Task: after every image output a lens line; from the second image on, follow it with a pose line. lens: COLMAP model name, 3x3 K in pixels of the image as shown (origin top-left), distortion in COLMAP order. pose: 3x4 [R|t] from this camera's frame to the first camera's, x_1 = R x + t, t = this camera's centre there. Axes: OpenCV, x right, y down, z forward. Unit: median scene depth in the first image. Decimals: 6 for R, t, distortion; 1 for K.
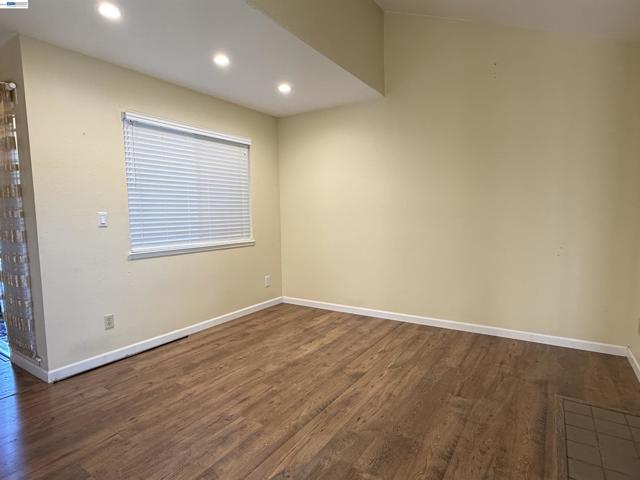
lens RADIAL K [[355.7, 0, 319.1], [0, 355.7, 241.2], [0, 0, 1]] dist [-0.001514, -0.000219]
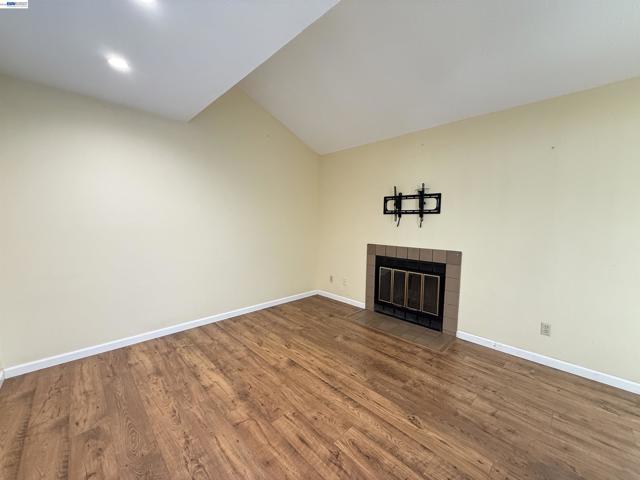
lens RADIAL K [[253.9, 0, 318.1], [0, 253.9, 240.3], [0, 0, 1]] dist [-0.000544, 0.000014]
pose [[0.215971, -0.058095, 0.974670, -0.591004], [0.060326, 0.997115, 0.046065, -0.073680], [-0.974534, 0.048849, 0.218853, 0.571113]]
